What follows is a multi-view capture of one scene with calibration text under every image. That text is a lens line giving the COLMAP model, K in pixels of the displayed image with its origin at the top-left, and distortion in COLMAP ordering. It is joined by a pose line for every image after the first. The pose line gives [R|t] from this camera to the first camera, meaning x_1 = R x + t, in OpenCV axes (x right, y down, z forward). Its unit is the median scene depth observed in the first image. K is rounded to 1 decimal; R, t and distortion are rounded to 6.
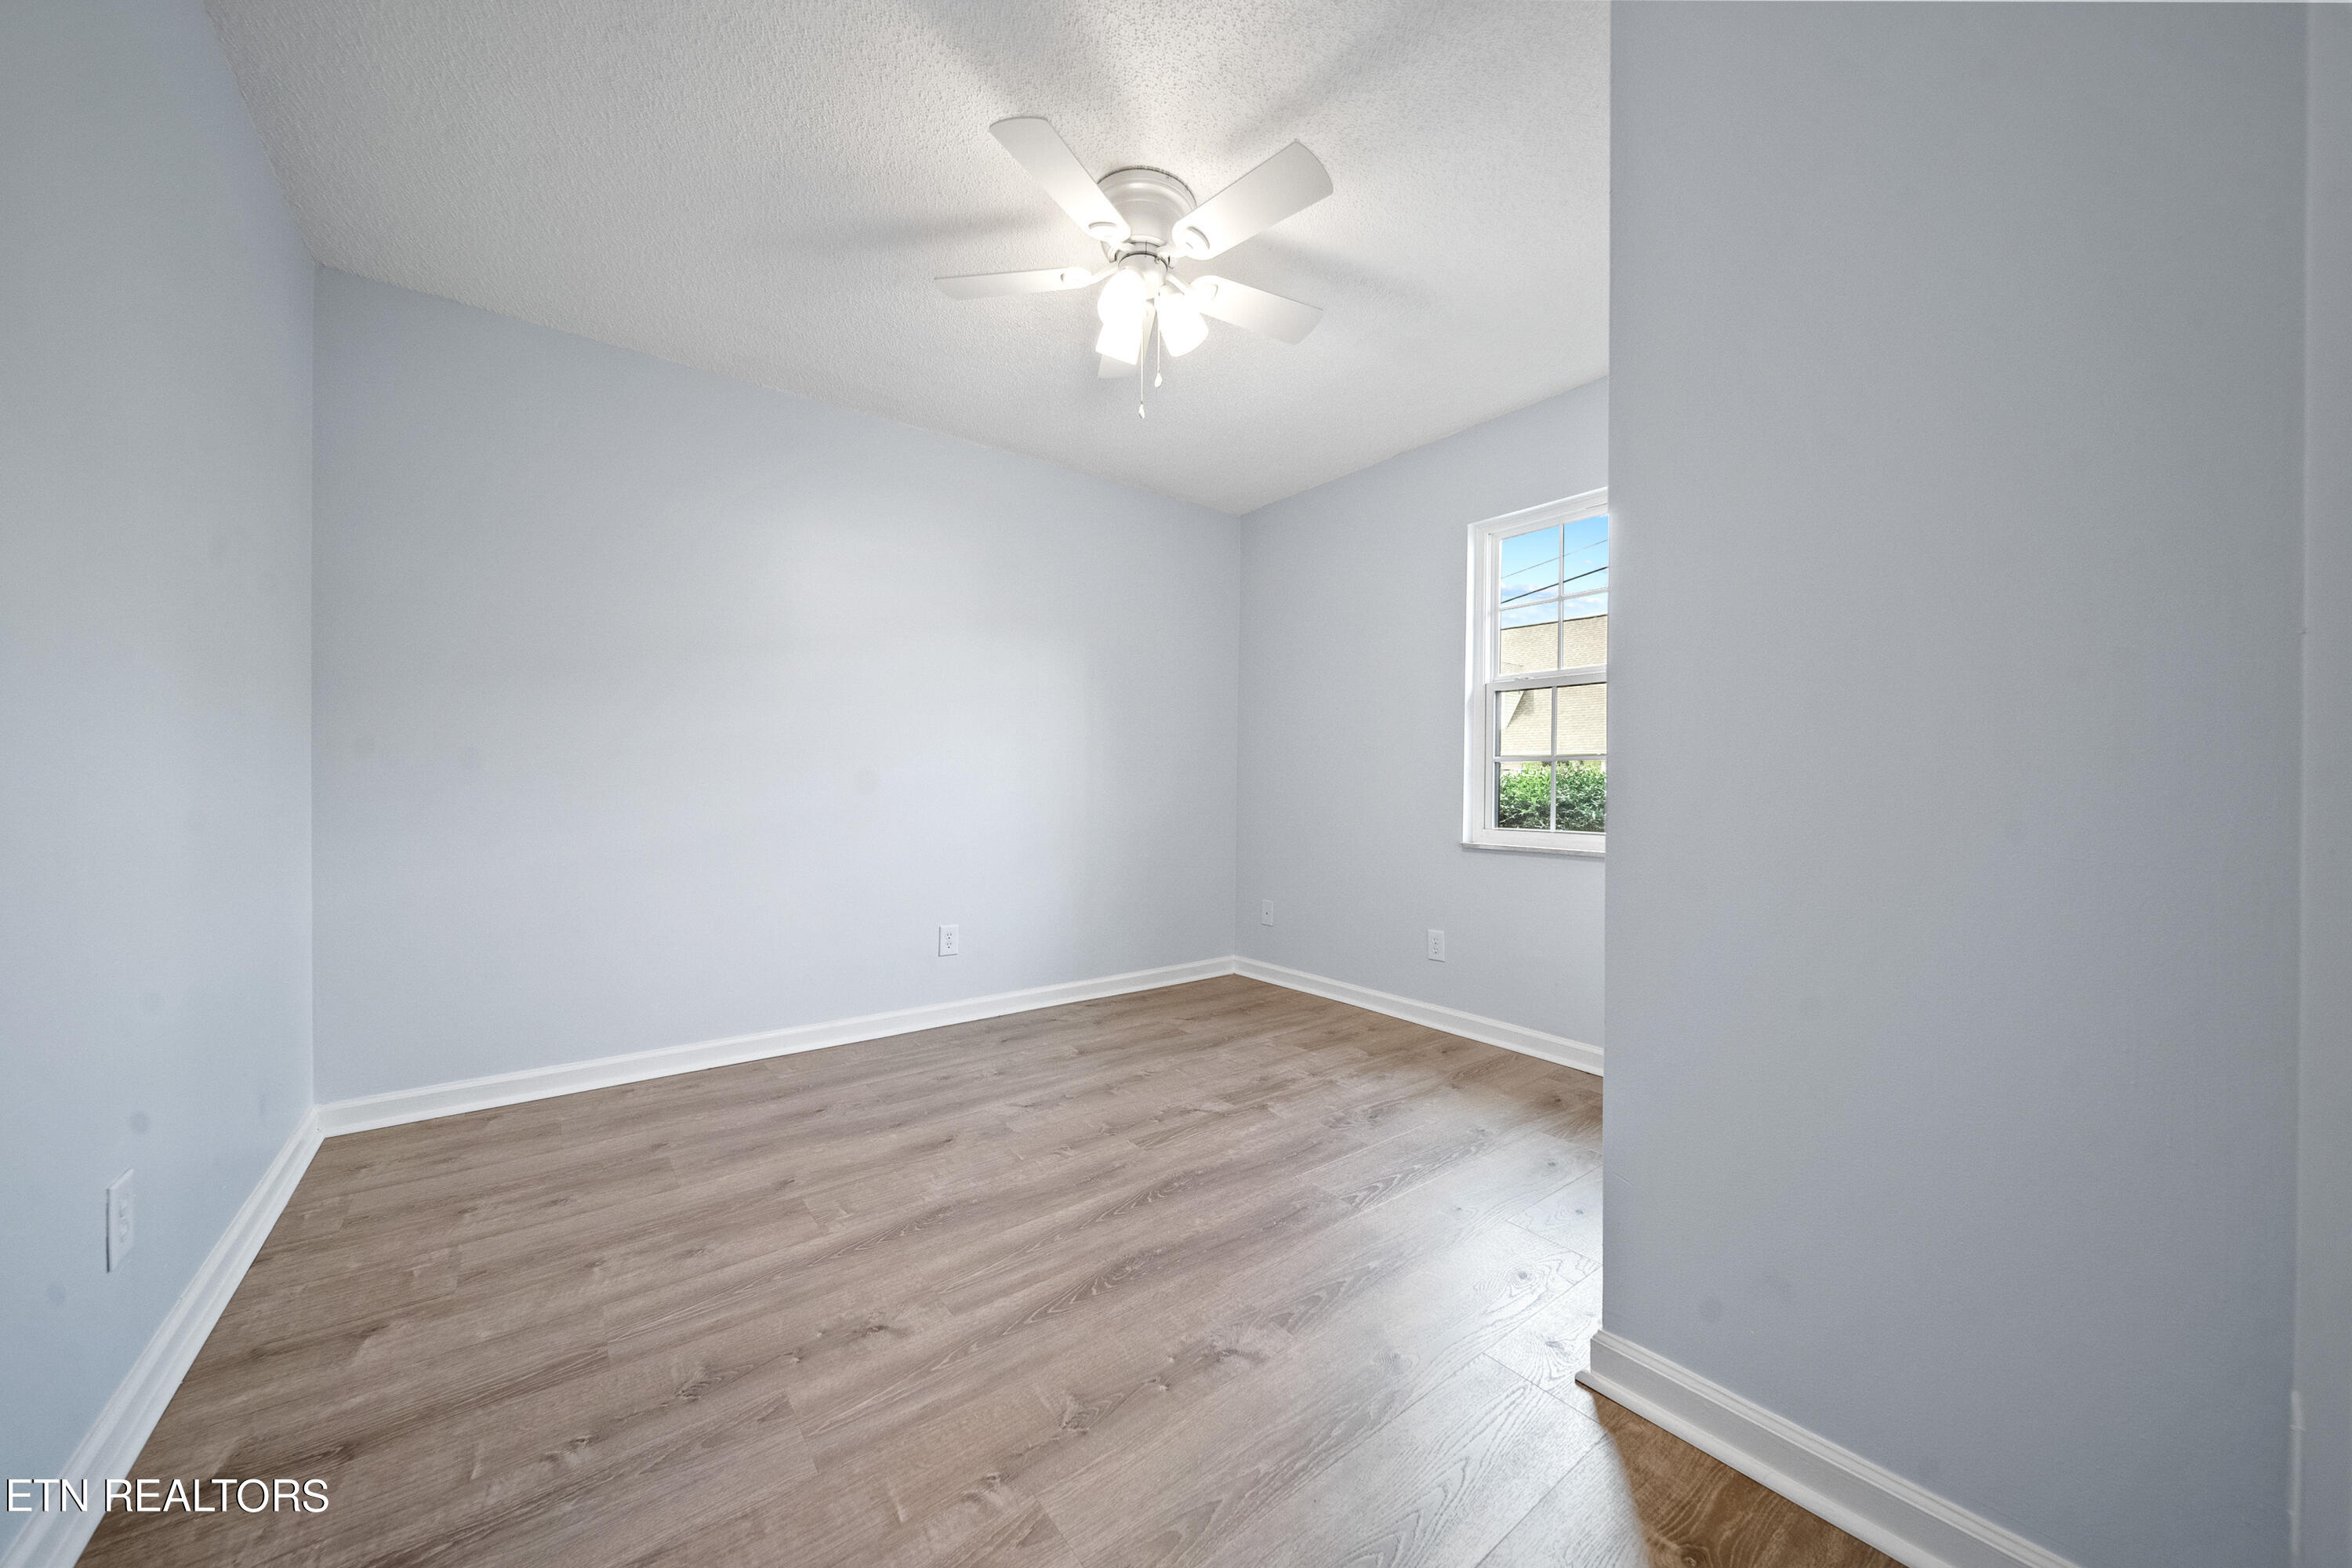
lens RADIAL K [[826.5, 0, 1176.0], [0, 826.5, 784.0], [0, 0, 1]] dist [0.000651, 0.000034]
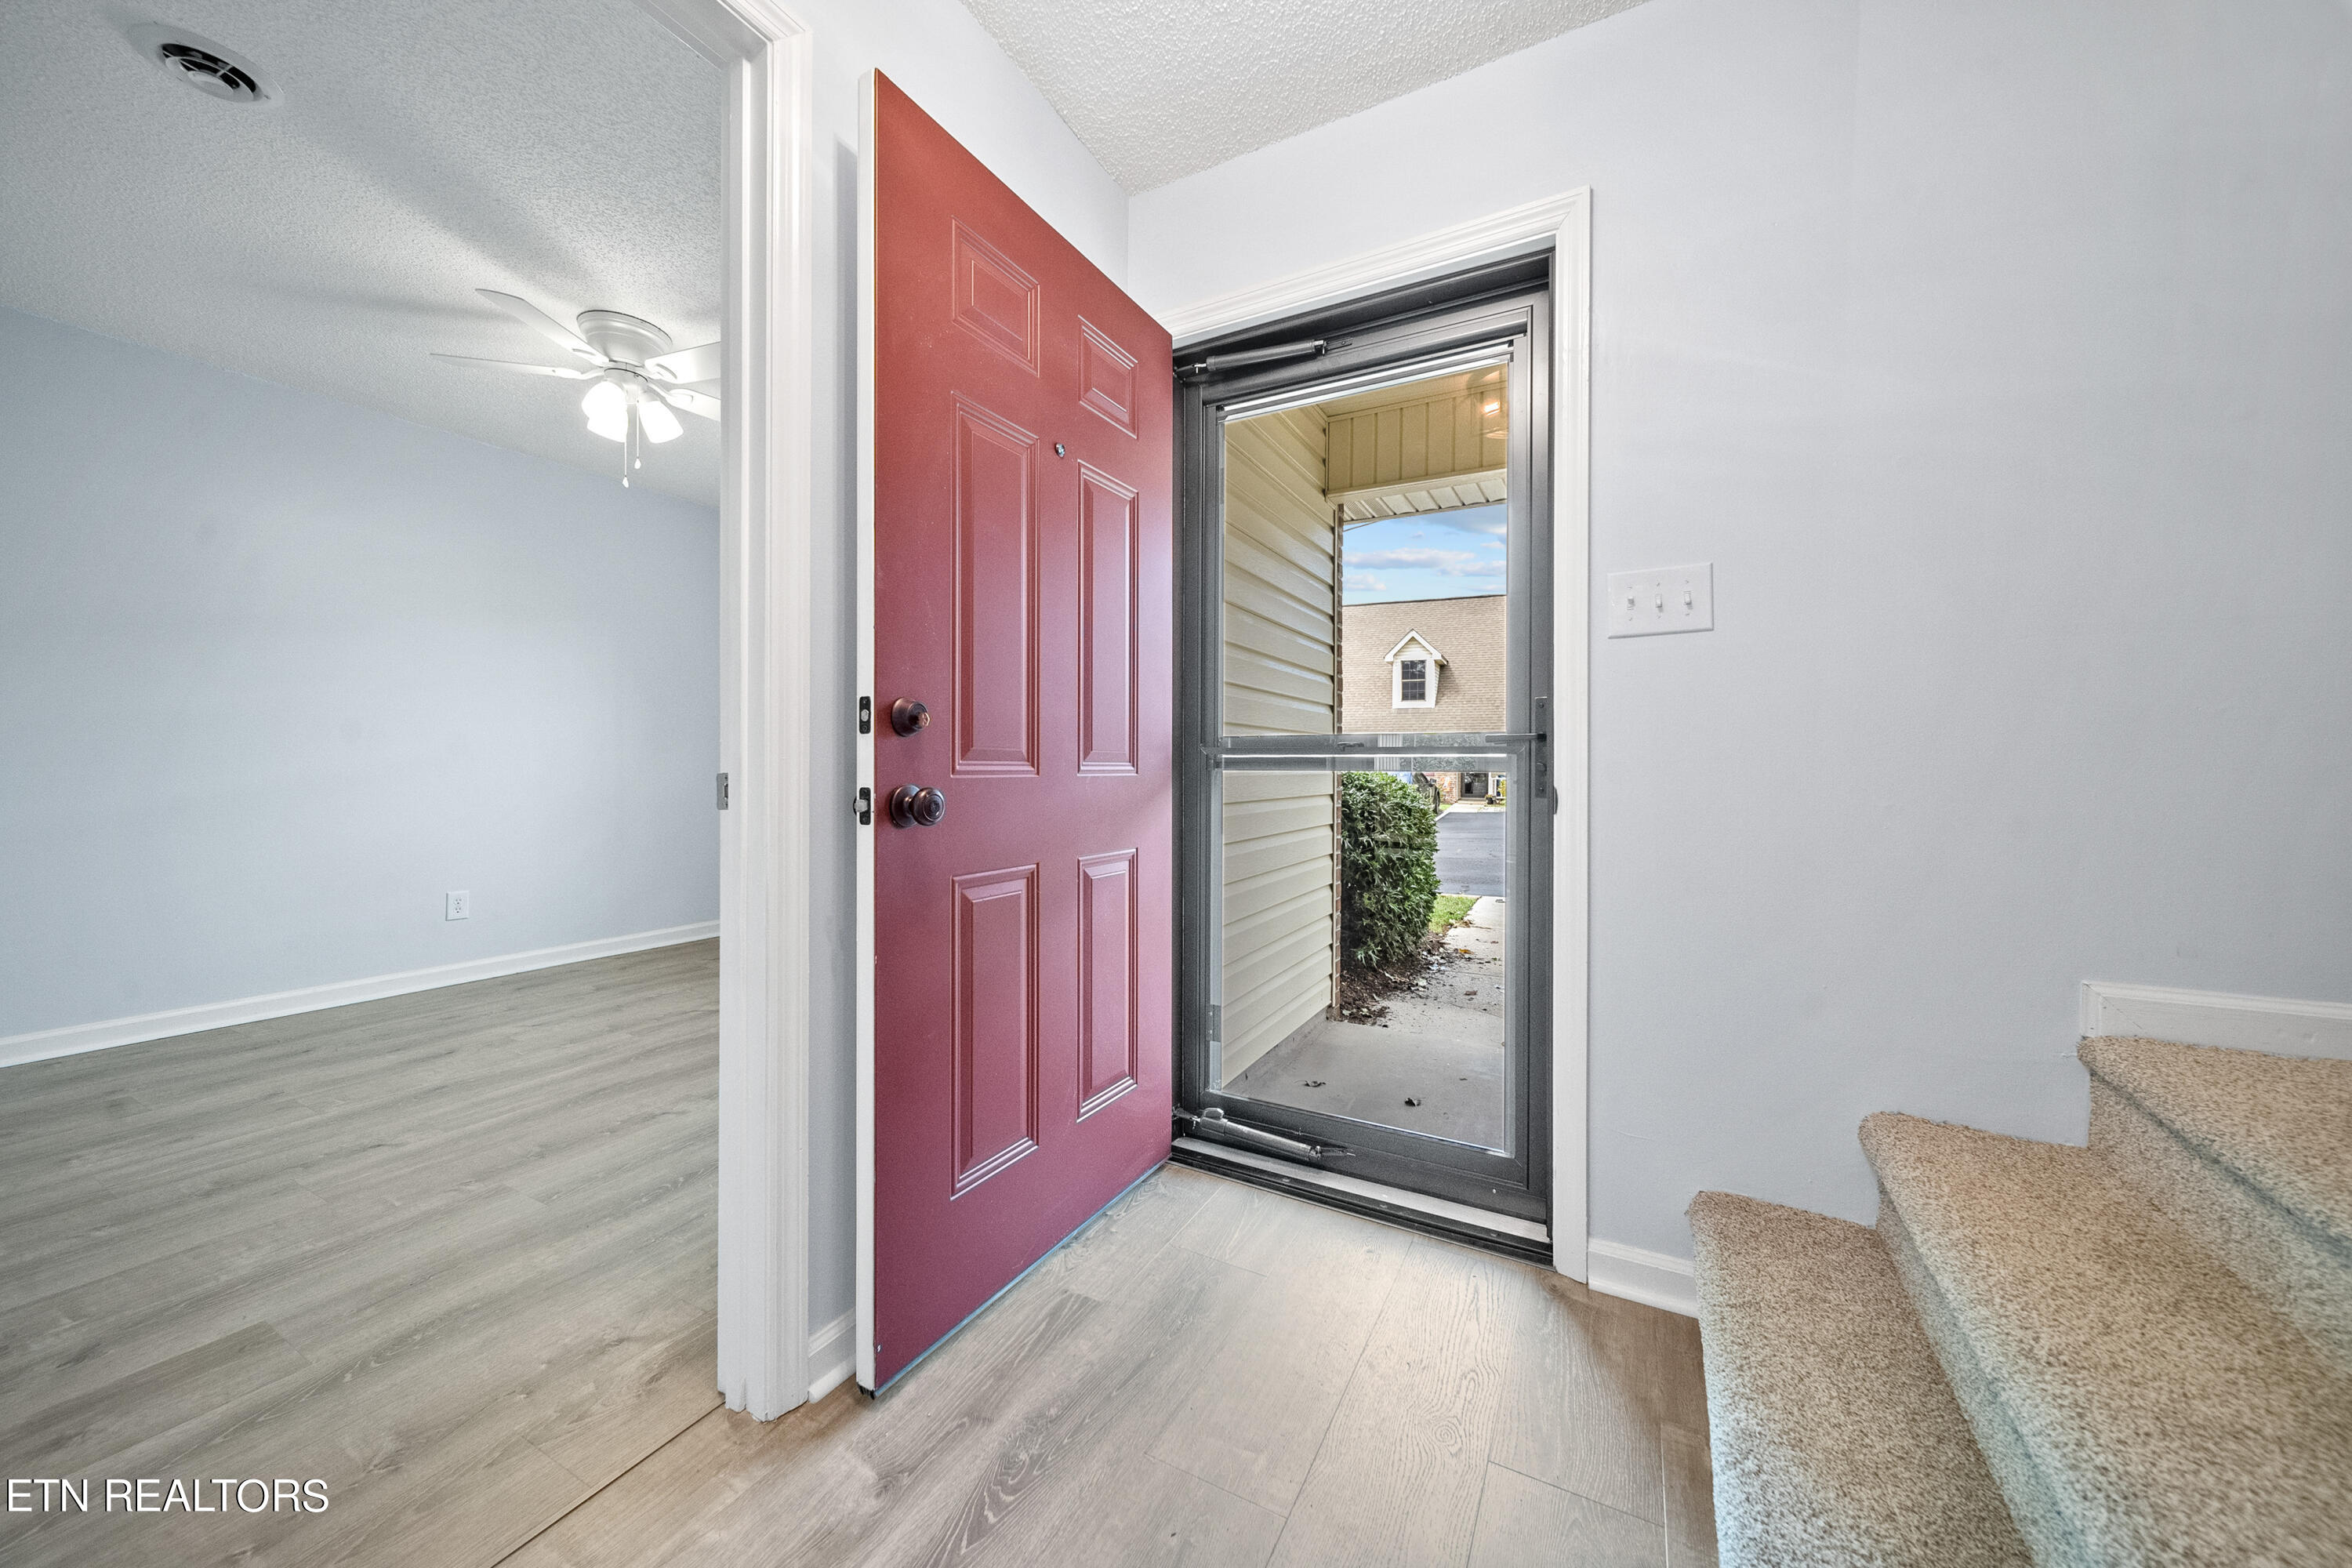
lens RADIAL K [[842.0, 0, 1173.5], [0, 842.0, 765.6], [0, 0, 1]] dist [-0.000484, -0.000626]
pose [[0.913789, -0.002707, 0.406180, 0.231077], [0.001790, 0.999995, 0.002637, 0.010797], [-0.406185, -0.001682, 0.913789, -0.663015]]
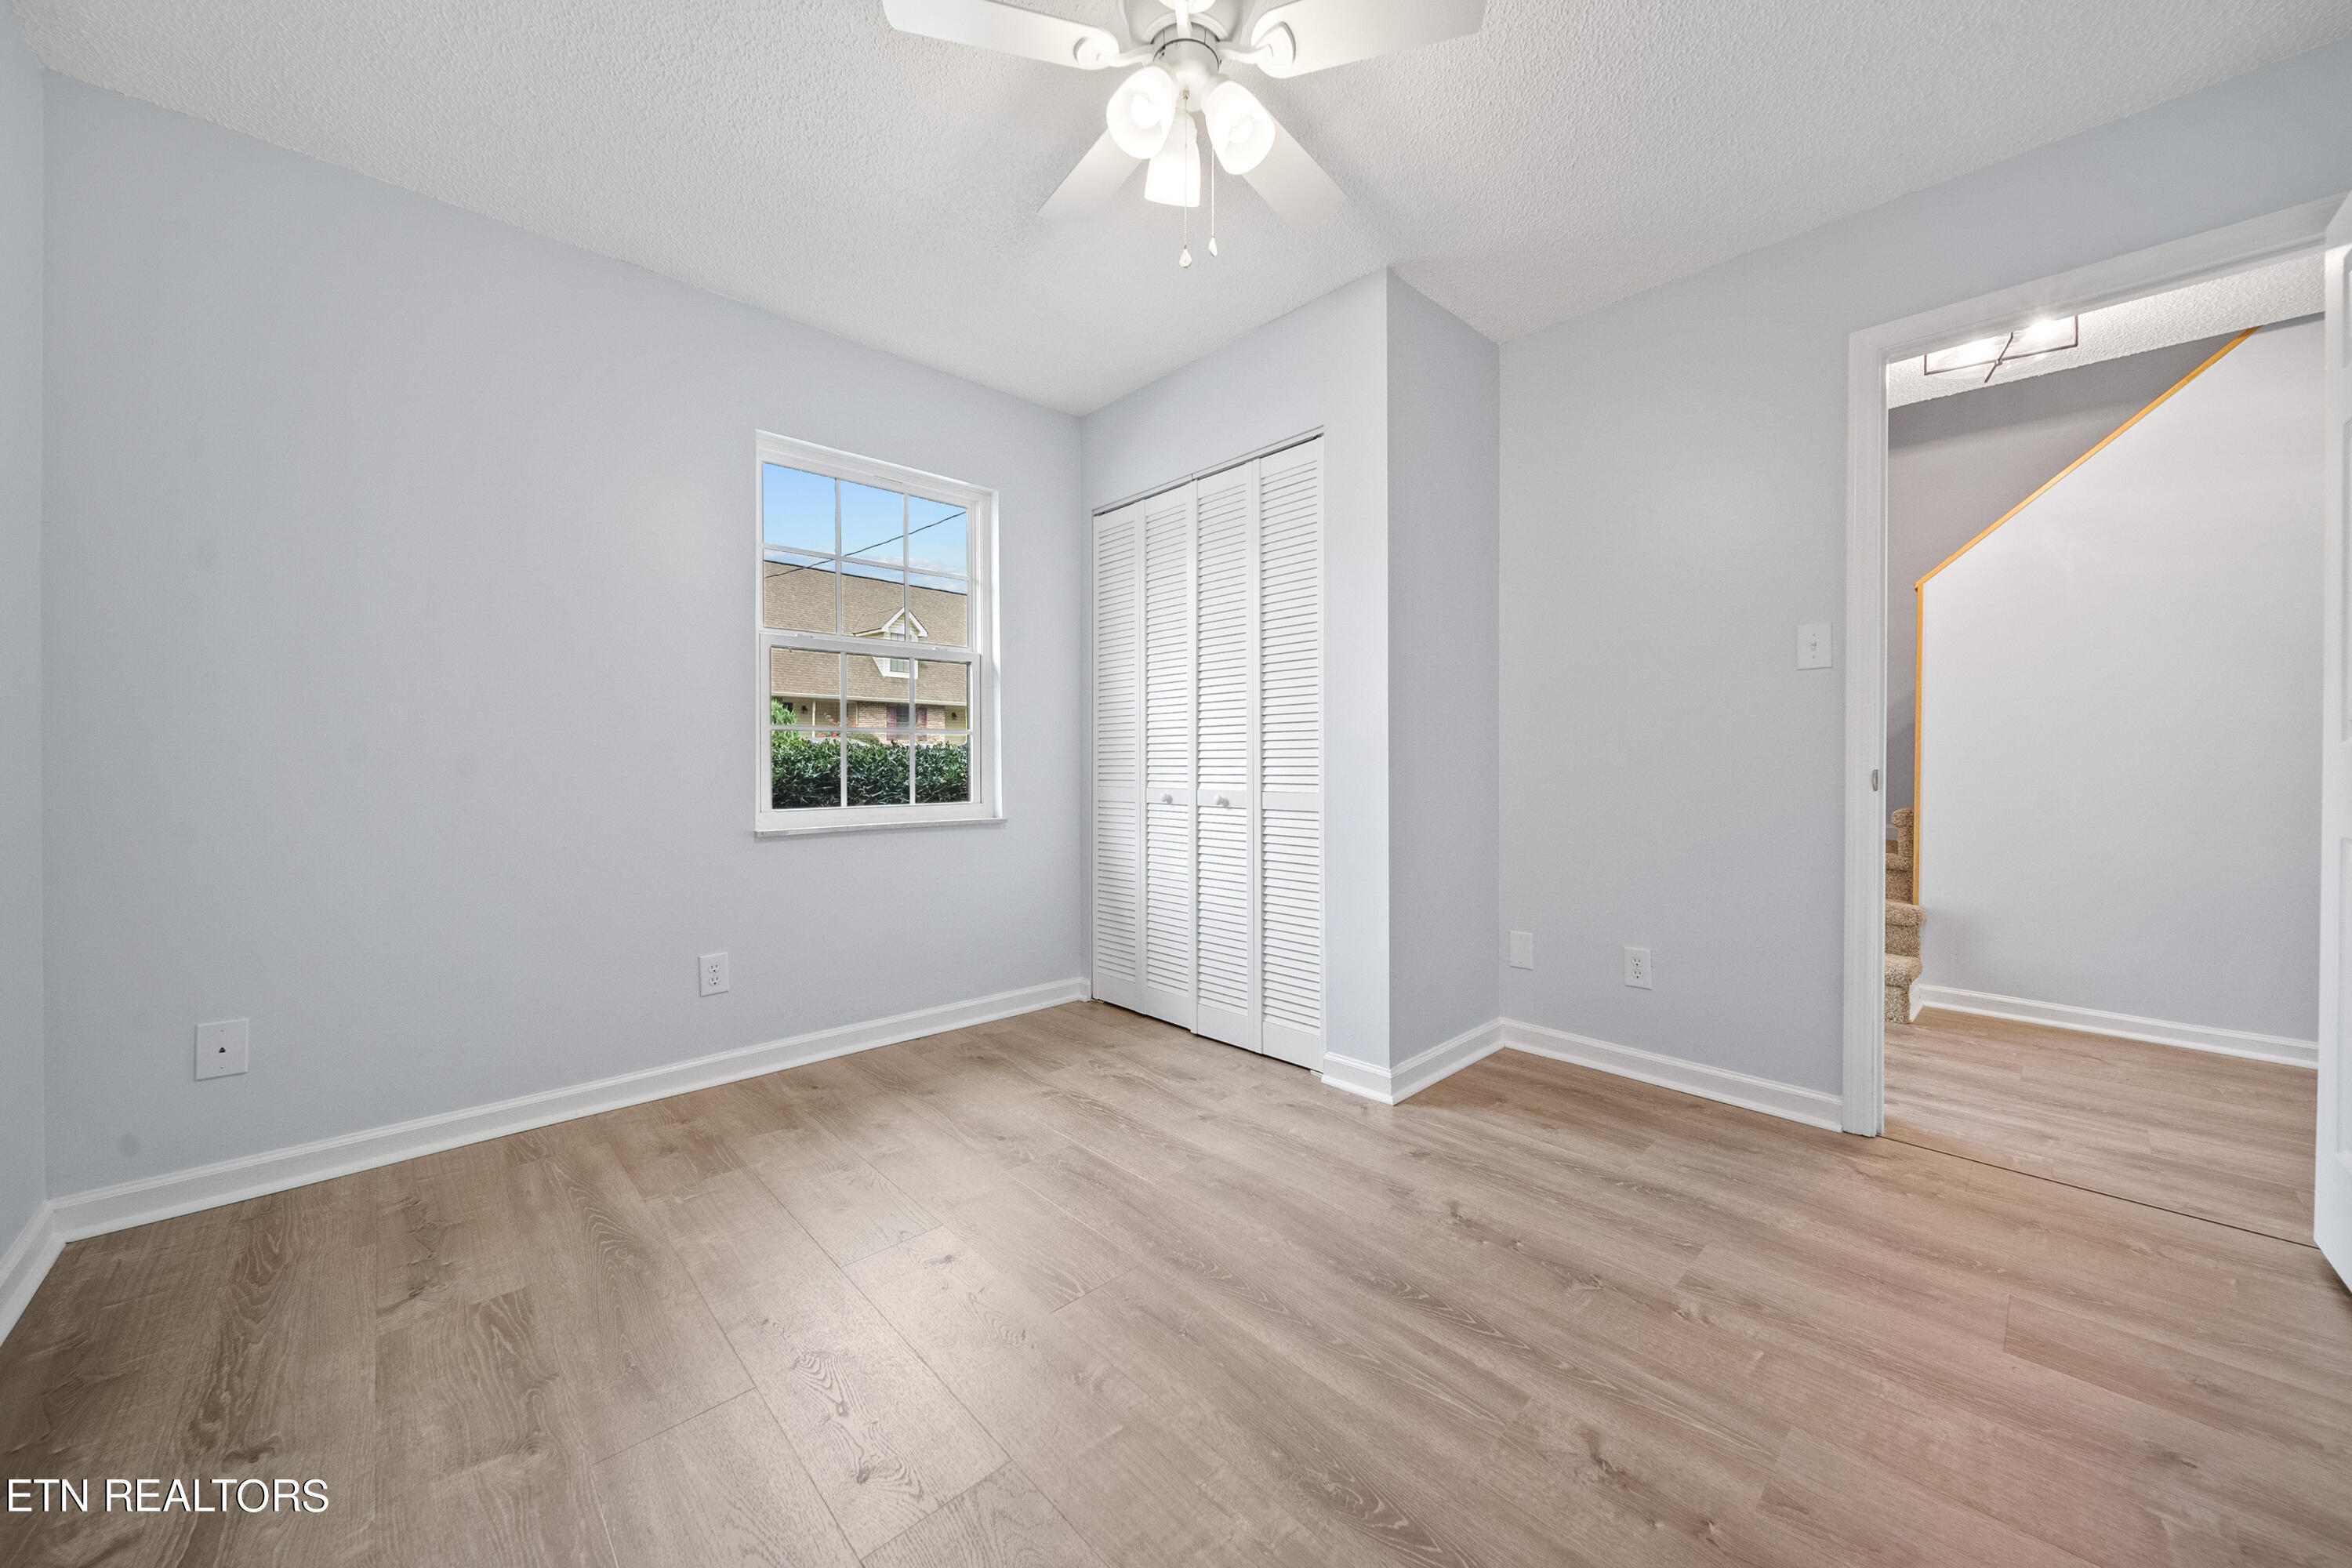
lens RADIAL K [[846.9, 0, 1193.0], [0, 846.9, 765.6], [0, 0, 1]] dist [-0.000865, -0.002034]
pose [[-0.109603, -0.015069, 0.993861, -0.858042], [0.004240, 0.999869, 0.015628, -0.005343], [-0.993966, 0.005927, -0.109524, 1.148082]]
